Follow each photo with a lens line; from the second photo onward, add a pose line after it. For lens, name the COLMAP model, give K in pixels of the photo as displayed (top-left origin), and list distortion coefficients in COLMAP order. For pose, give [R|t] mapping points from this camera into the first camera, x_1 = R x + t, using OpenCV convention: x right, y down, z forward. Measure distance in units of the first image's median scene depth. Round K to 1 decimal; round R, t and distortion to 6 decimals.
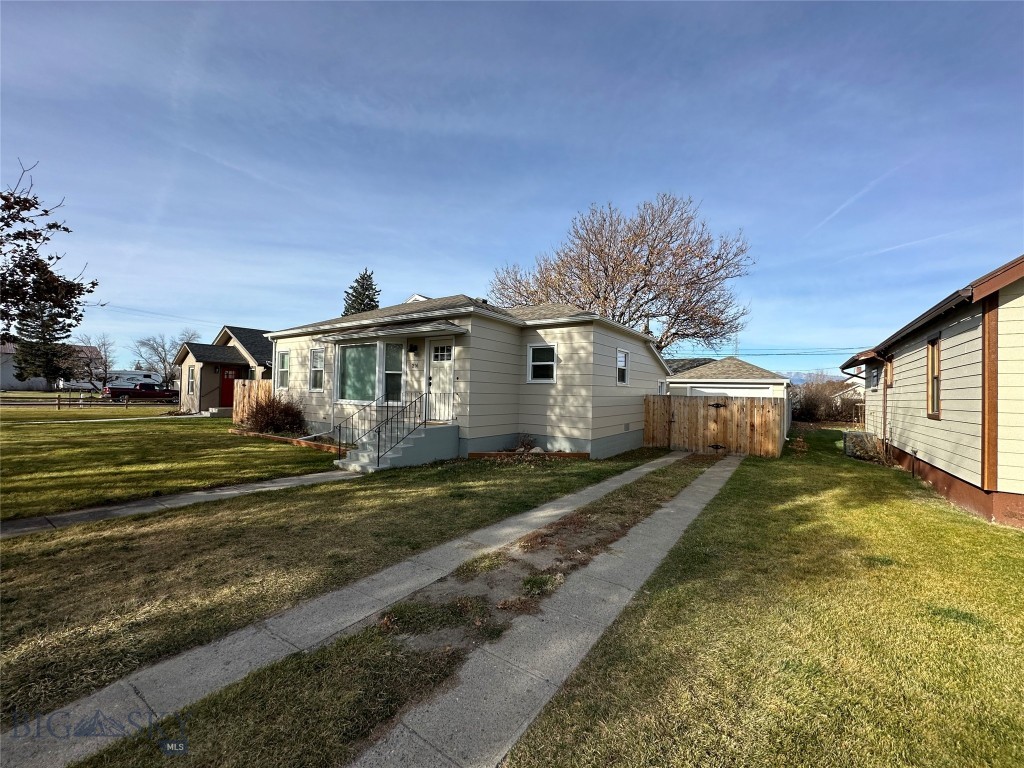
lens RADIAL K [[409.3, 0, 514.5], [0, 409.3, 378.8], [0, 0, 1]] dist [-0.005834, 0.001271]
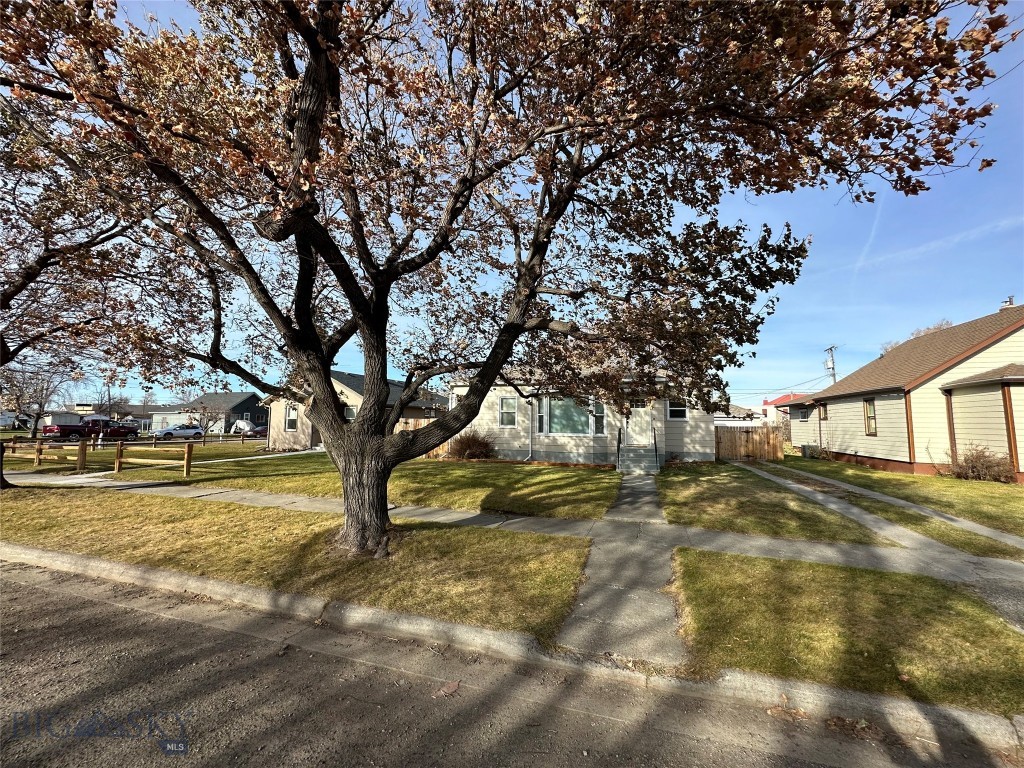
lens RADIAL K [[409.3, 0, 514.3], [0, 409.3, 379.4], [0, 0, 1]] dist [-0.005834, 0.001271]
pose [[0.950761, 0.019226, 0.309327, -1.070444], [0.000966, 0.997885, -0.064992, -0.049211], [-0.309922, 0.062091, 0.948732, -0.375207]]
